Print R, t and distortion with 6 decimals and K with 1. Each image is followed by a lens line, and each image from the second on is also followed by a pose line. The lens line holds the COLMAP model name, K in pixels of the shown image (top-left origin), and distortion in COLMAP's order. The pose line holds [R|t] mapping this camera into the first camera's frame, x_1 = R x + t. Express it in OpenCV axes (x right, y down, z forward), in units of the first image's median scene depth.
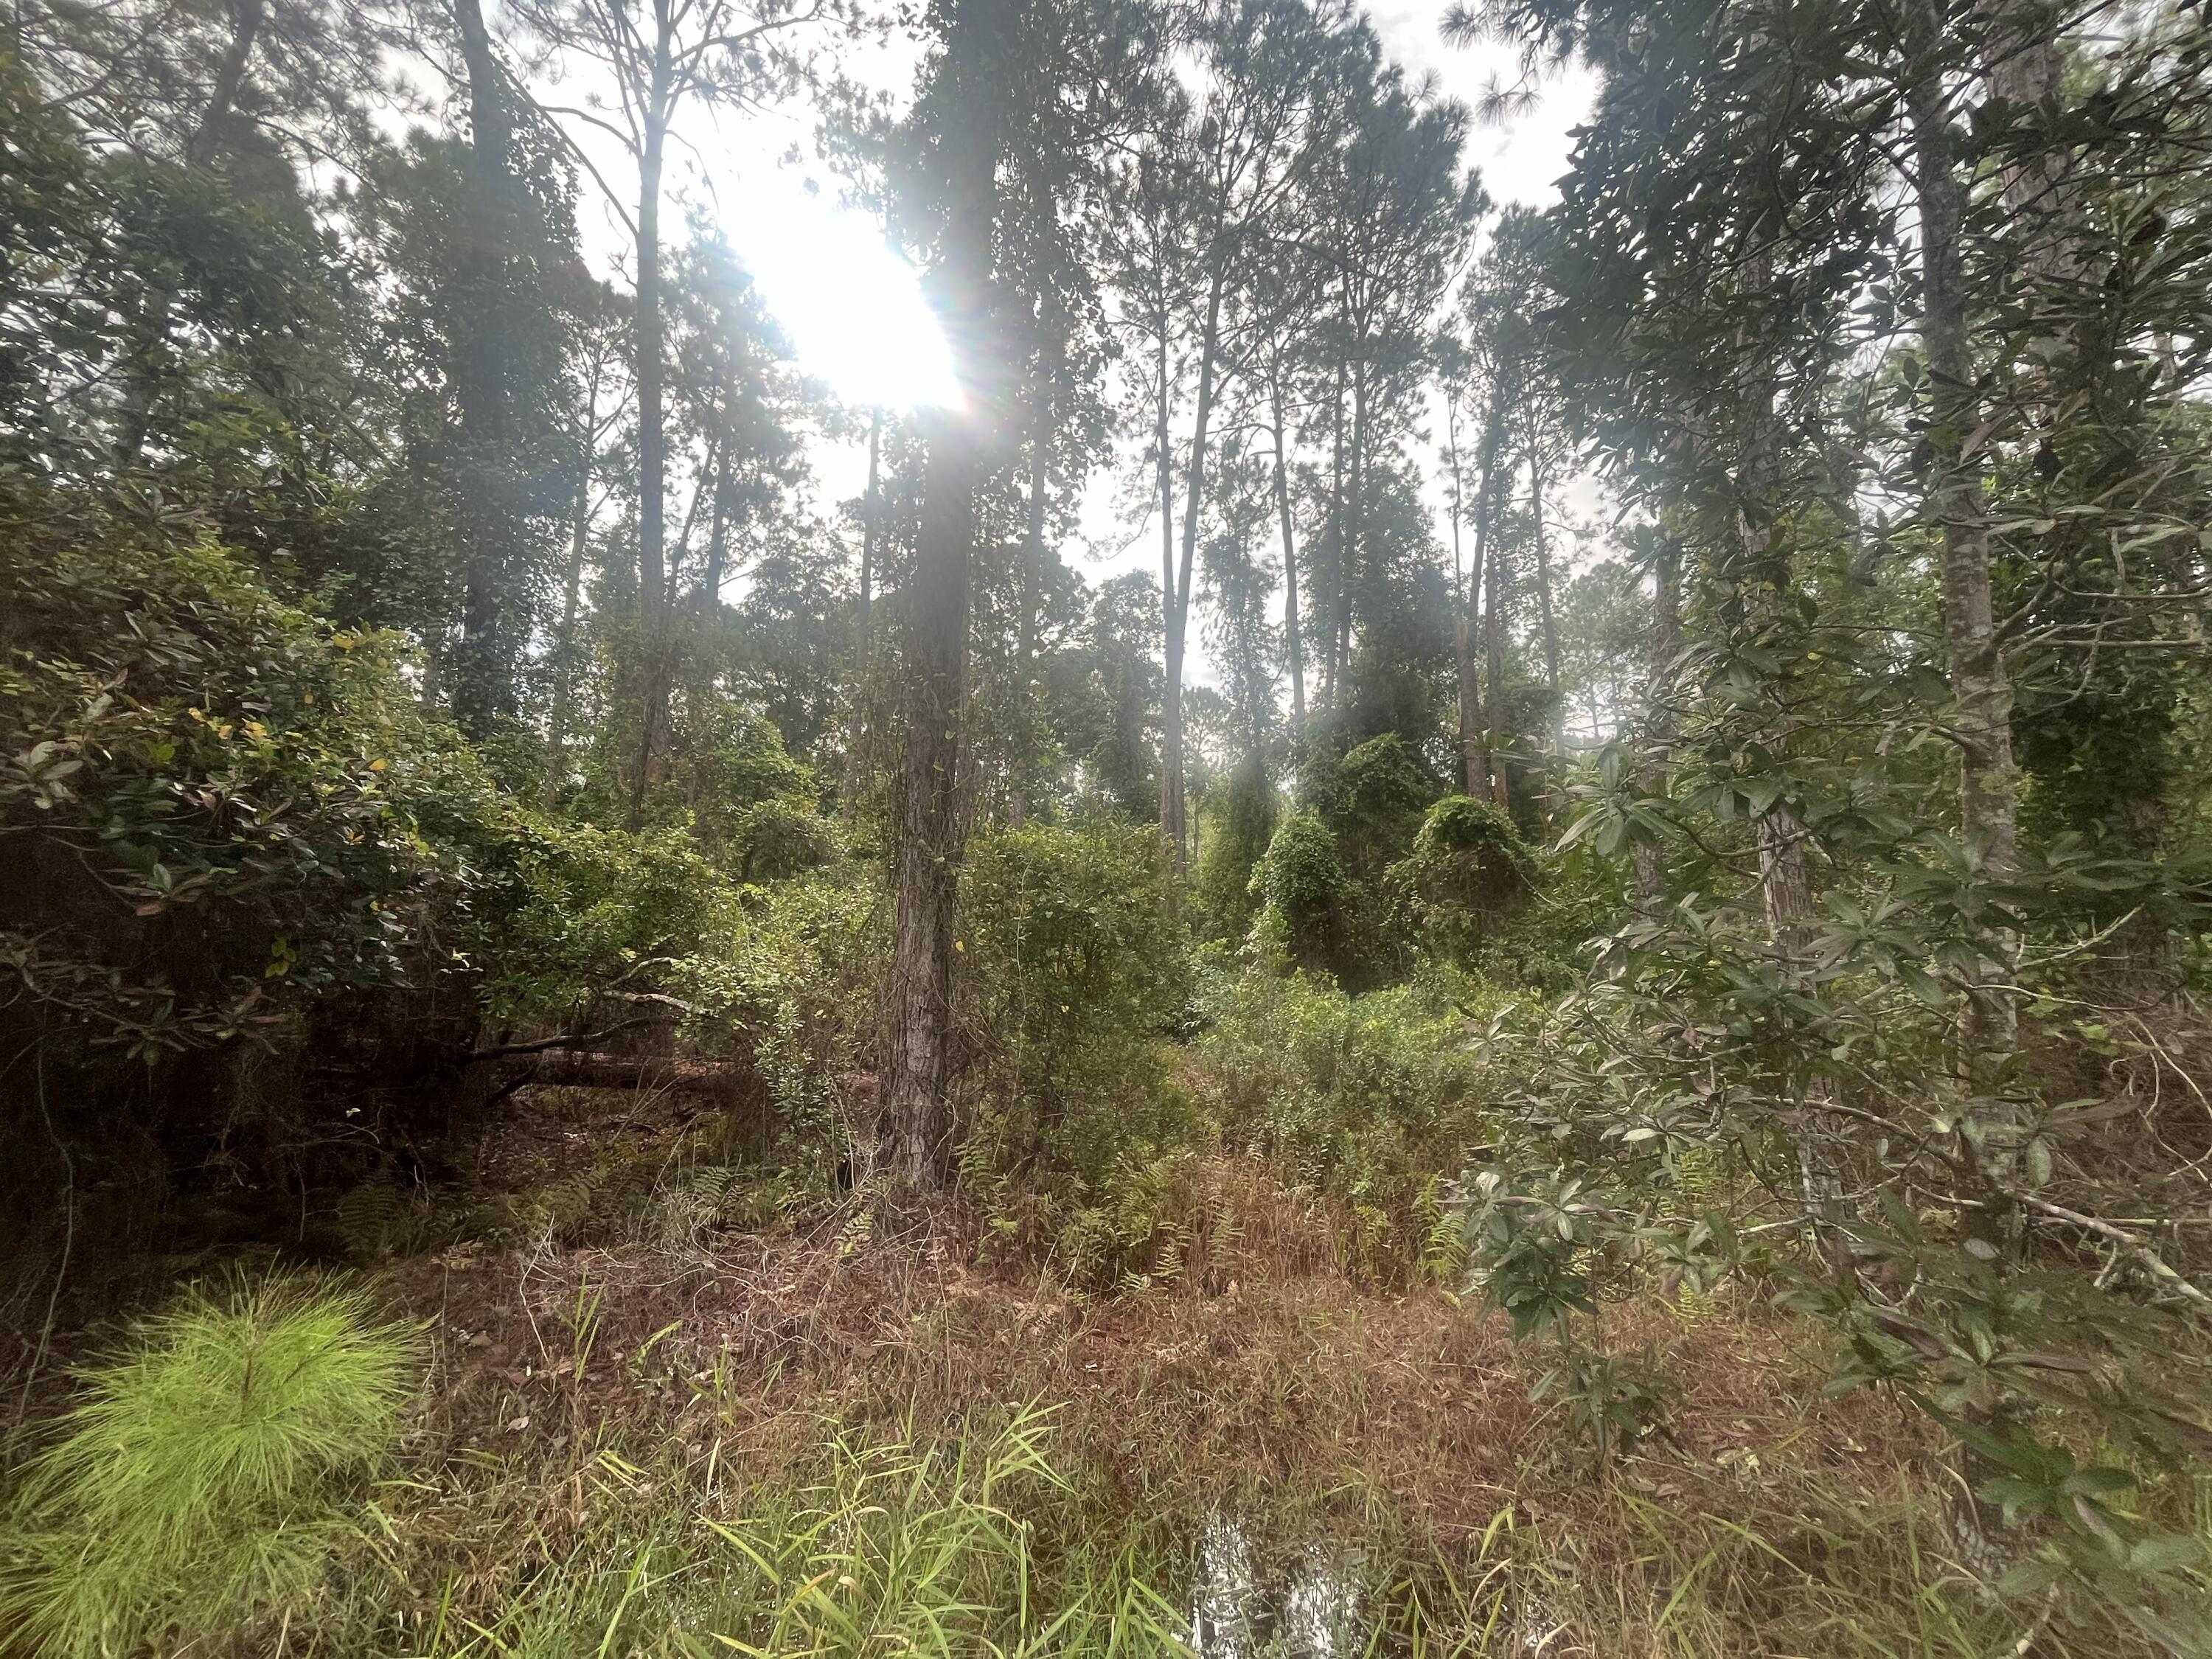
lens RADIAL K [[892.1, 0, 1106.0], [0, 892.1, 829.5], [0, 0, 1]] dist [-0.001893, 0.000039]
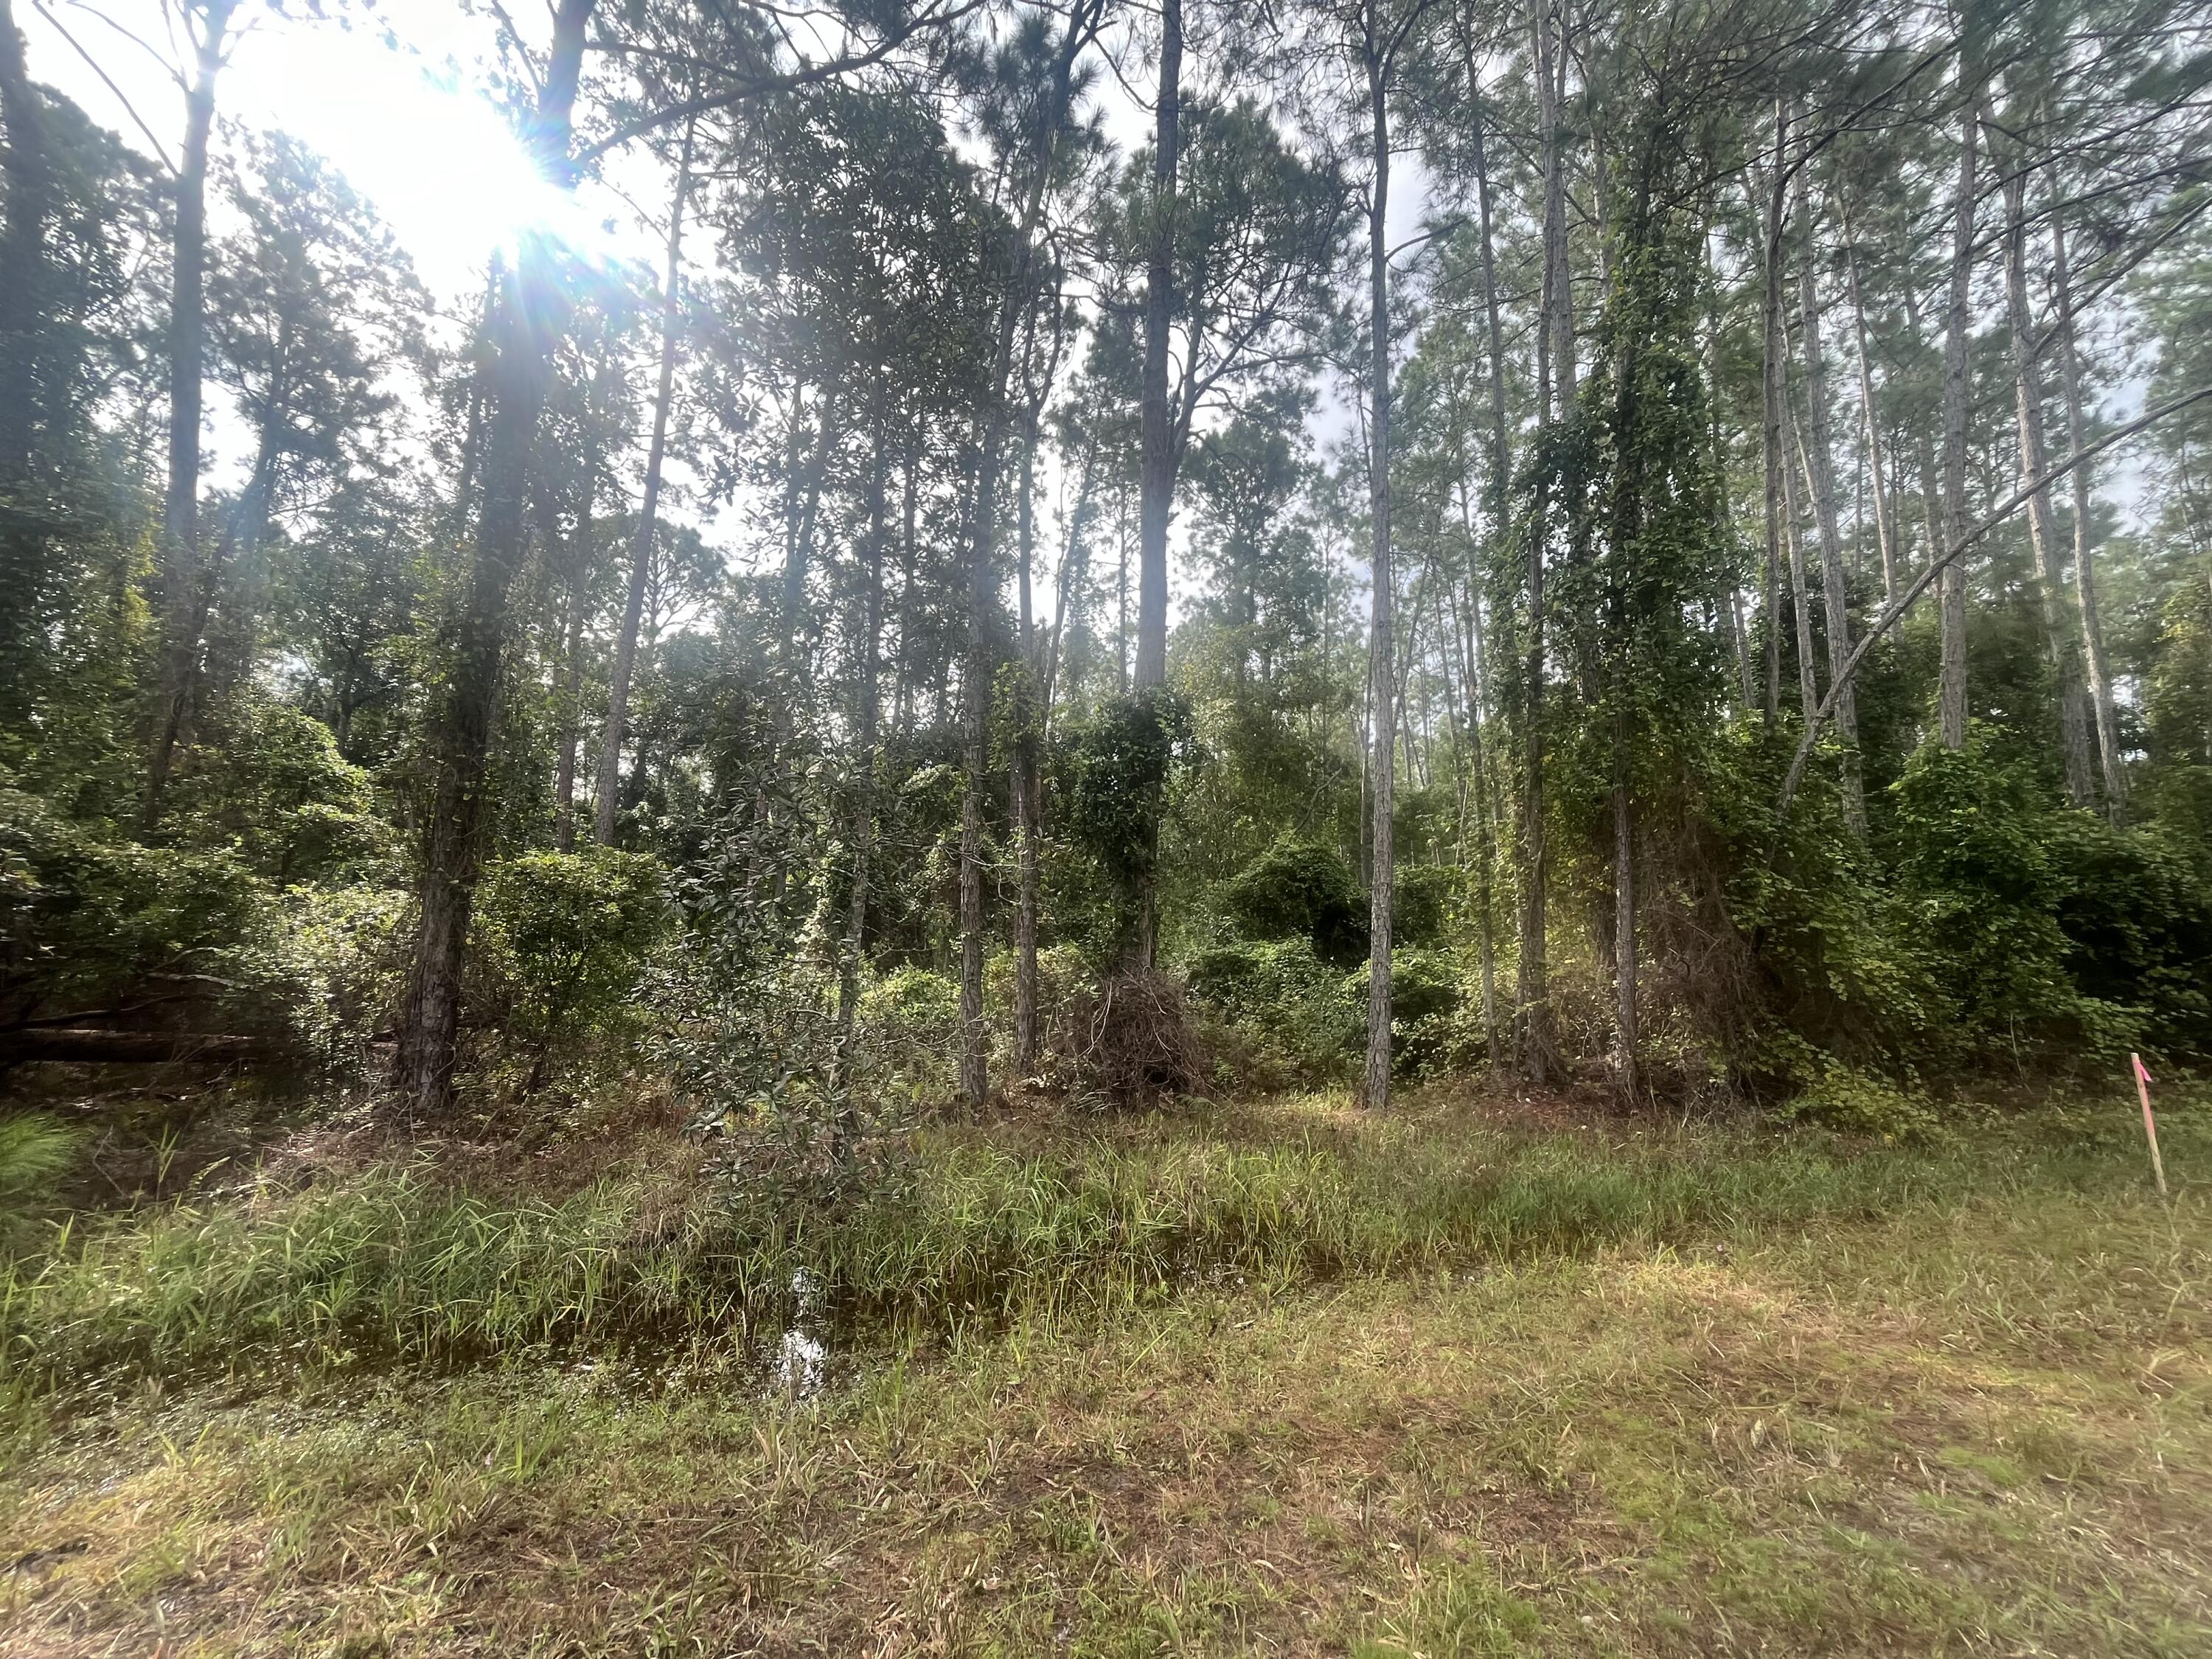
lens RADIAL K [[890.5, 0, 1101.6], [0, 890.5, 825.5], [0, 0, 1]] dist [-0.001716, 0.000484]
pose [[0.934642, 0.053054, 0.351611, 0.233617], [-0.057826, 0.998322, 0.003077, -0.101162], [-0.350858, -0.023208, 0.936141, -0.599341]]
